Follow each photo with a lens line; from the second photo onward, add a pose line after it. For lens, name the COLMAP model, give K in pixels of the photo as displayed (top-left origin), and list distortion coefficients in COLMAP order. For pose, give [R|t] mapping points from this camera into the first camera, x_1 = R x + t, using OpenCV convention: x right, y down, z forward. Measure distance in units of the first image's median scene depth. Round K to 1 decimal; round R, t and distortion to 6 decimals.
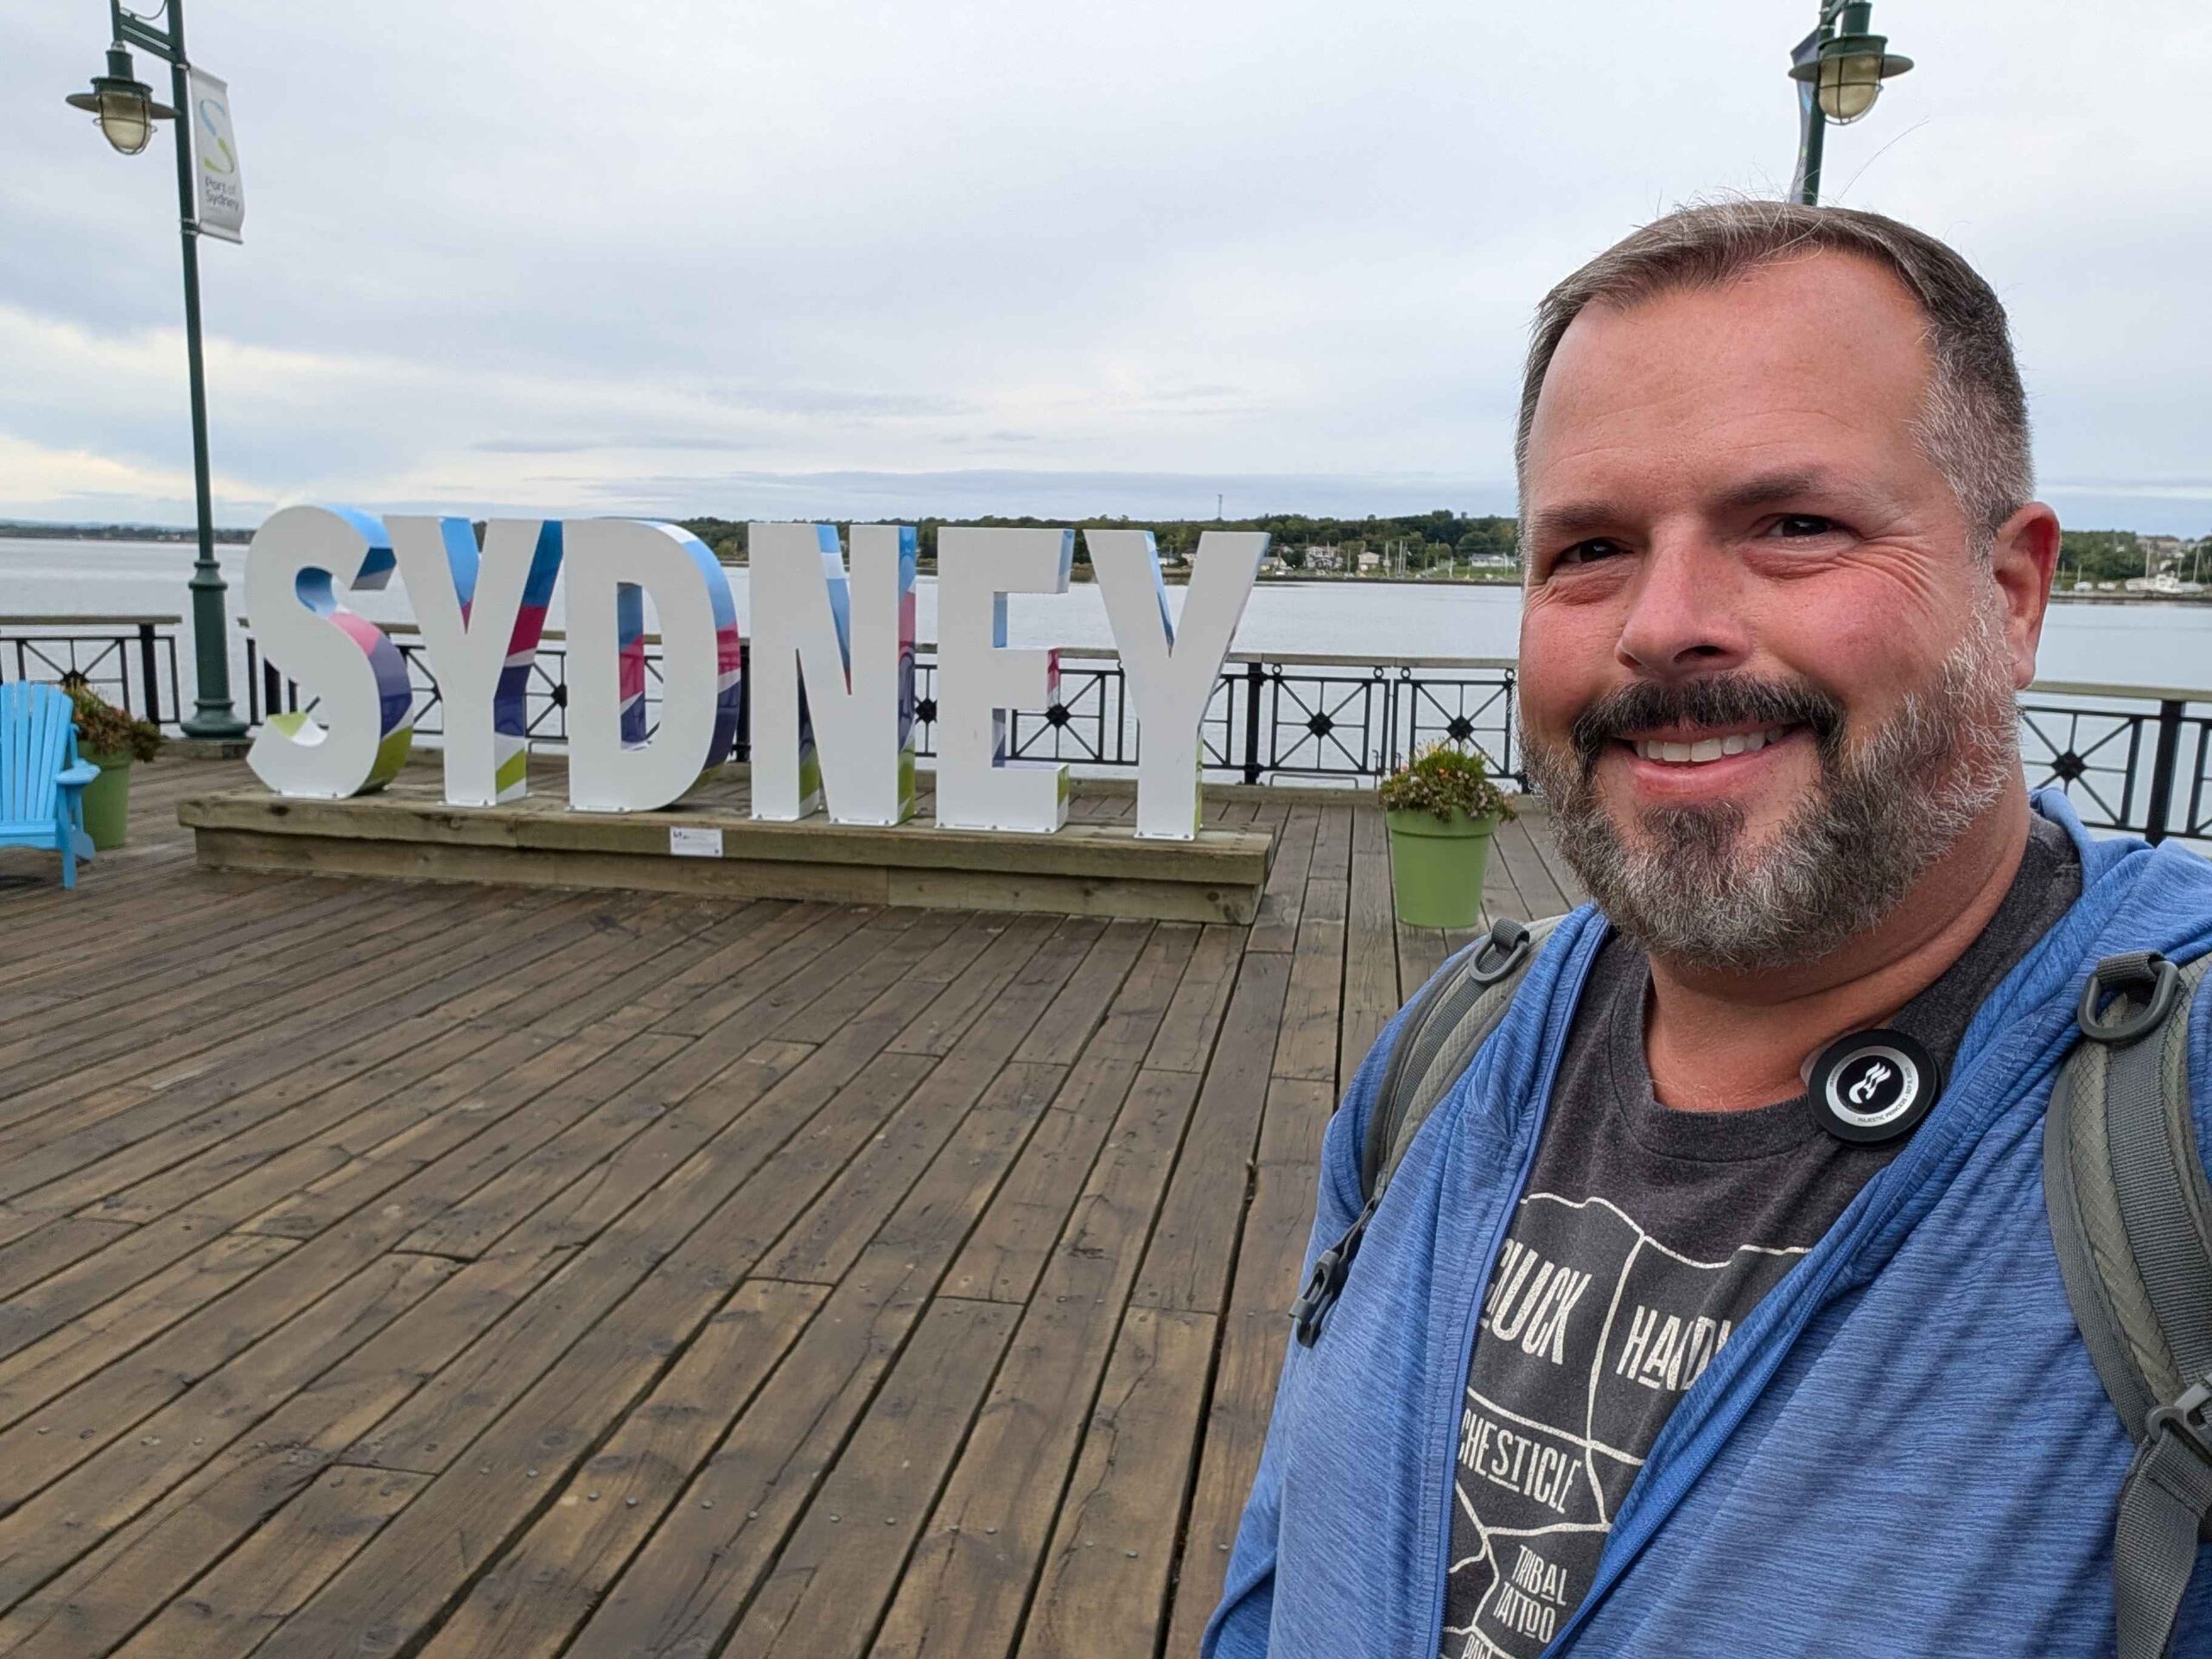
lens RADIAL K [[1629.5, 0, 1100.8], [0, 1629.5, 824.4], [0, 0, 1]] dist [0.029281, 0.009145]
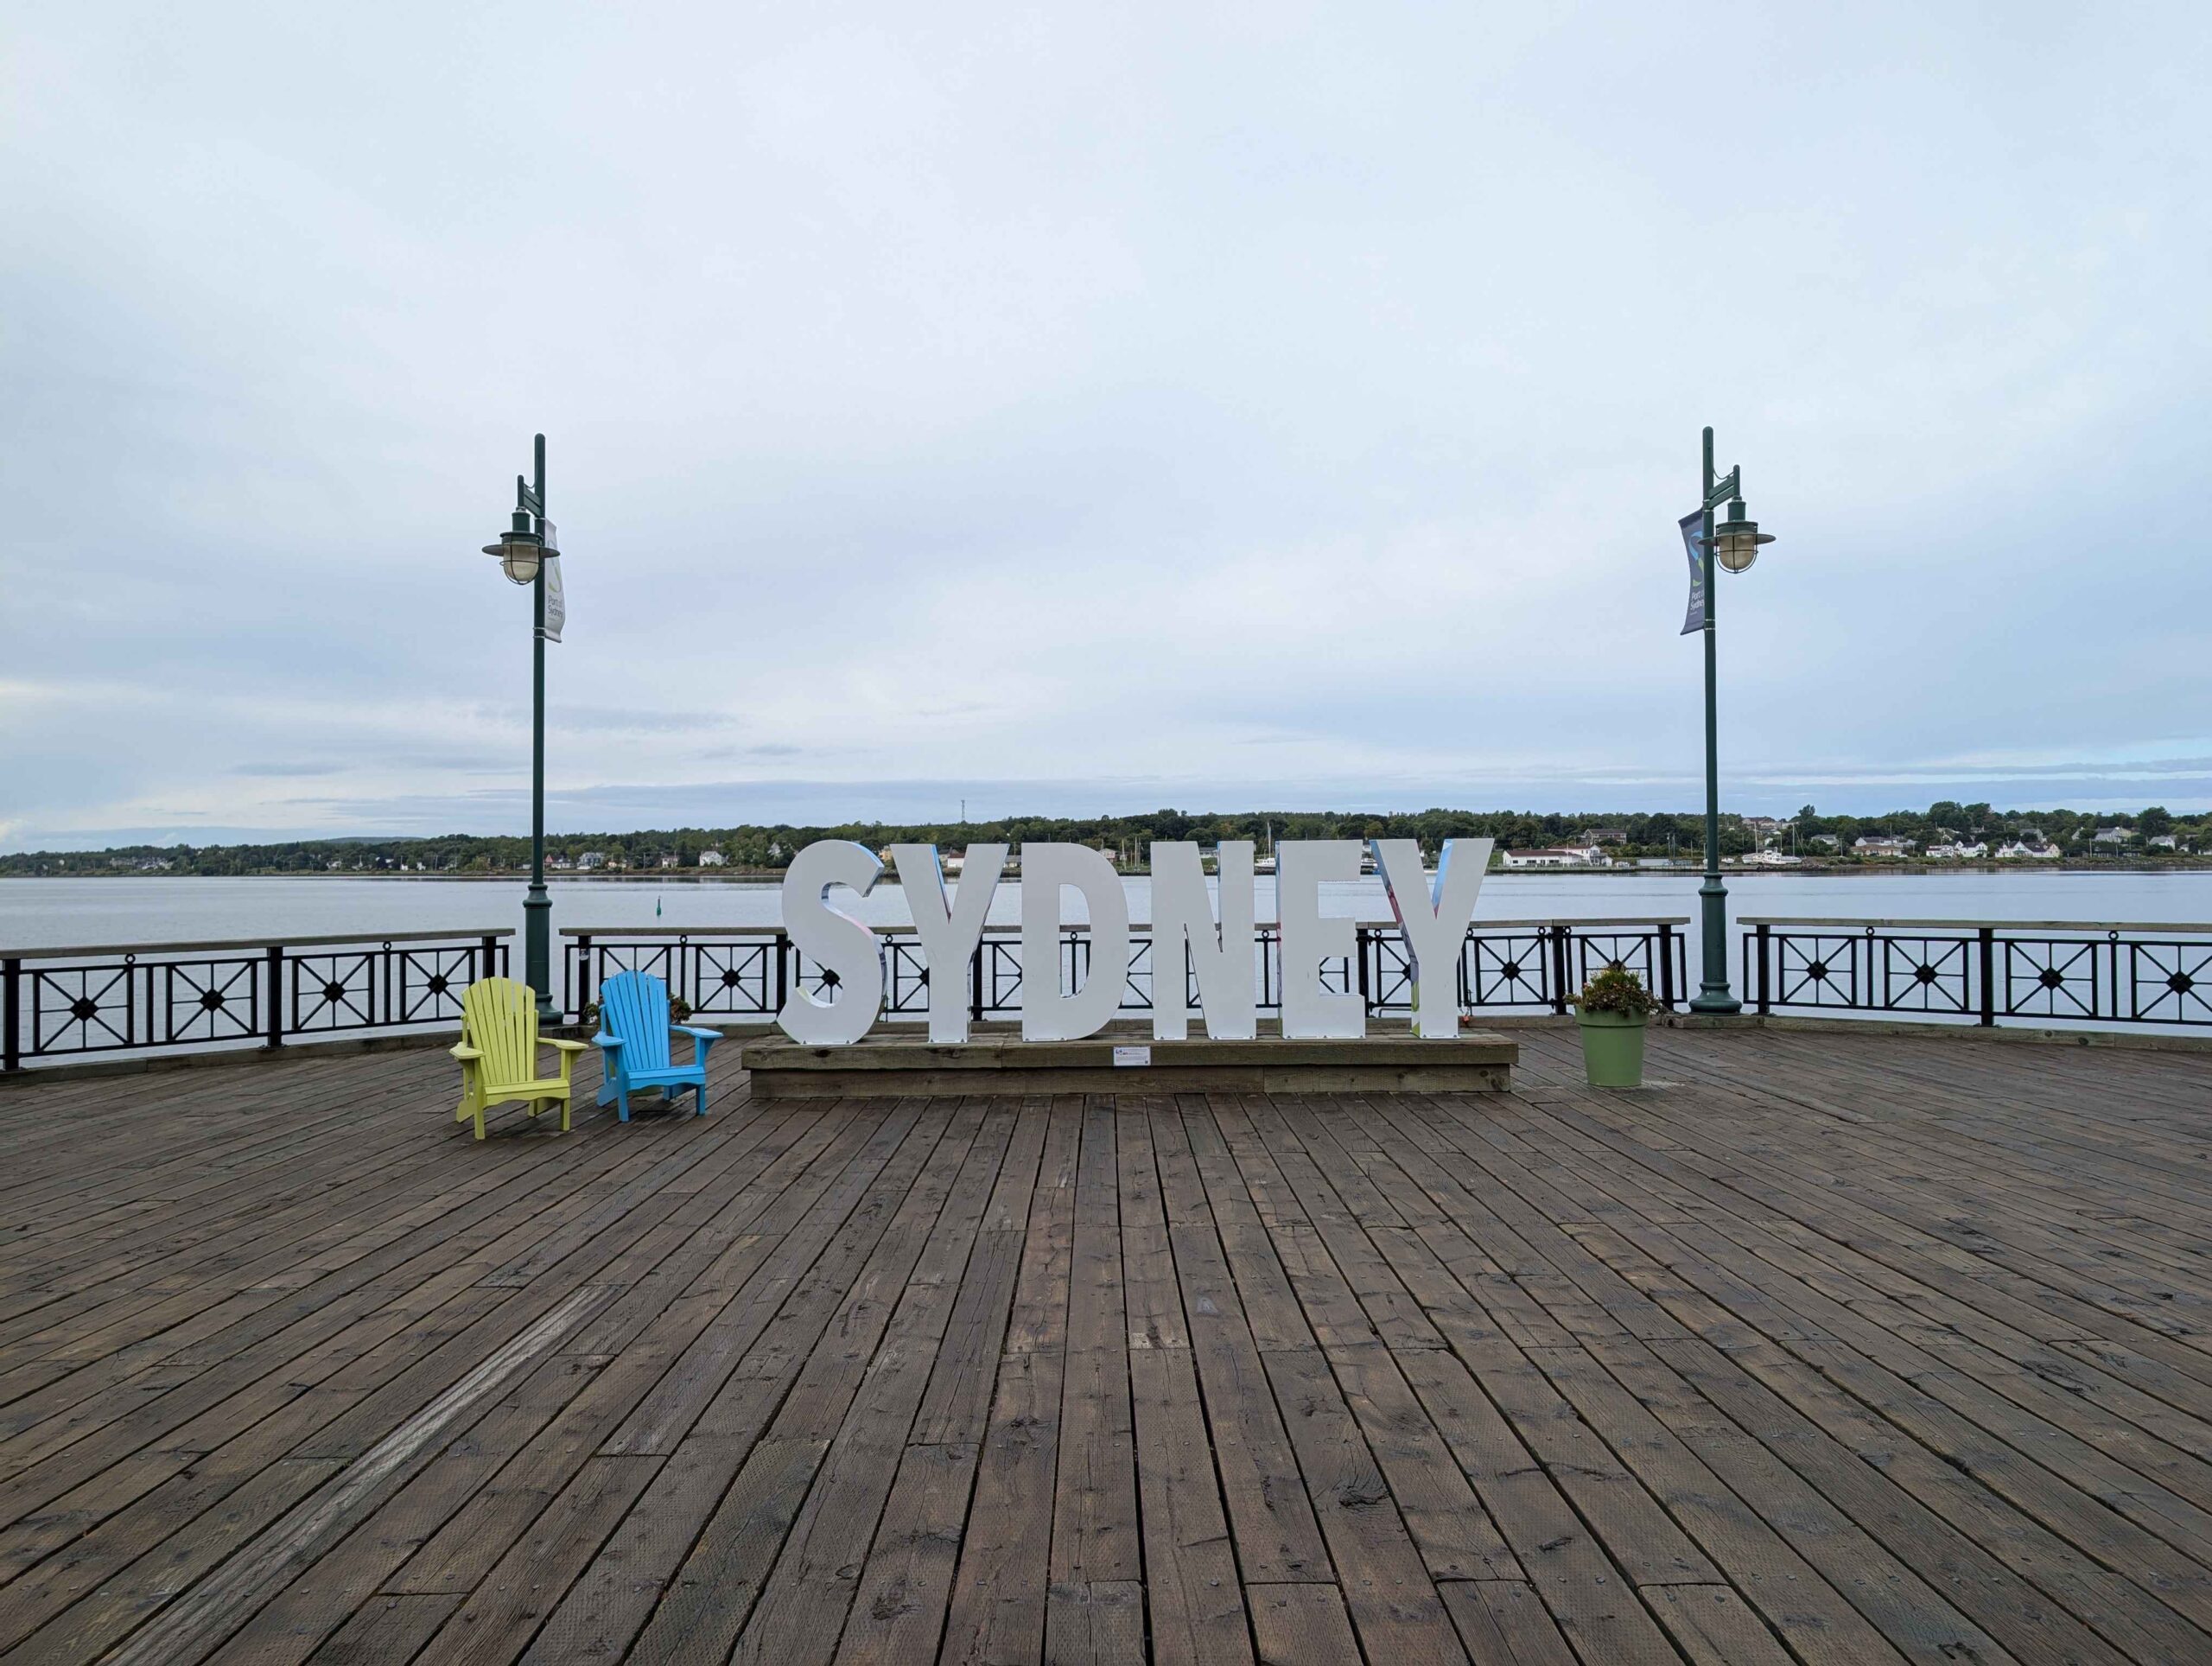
lens RADIAL K [[1557.5, 0, 1109.4], [0, 1557.5, 841.3], [0, 0, 1]] dist [0.036255, -0.006162]
pose [[0.984850, -0.029336, 0.170908, -0.323376], [0.058160, 0.984379, -0.166178, 0.033218], [-0.163363, 0.173600, 0.971172, -0.248786]]
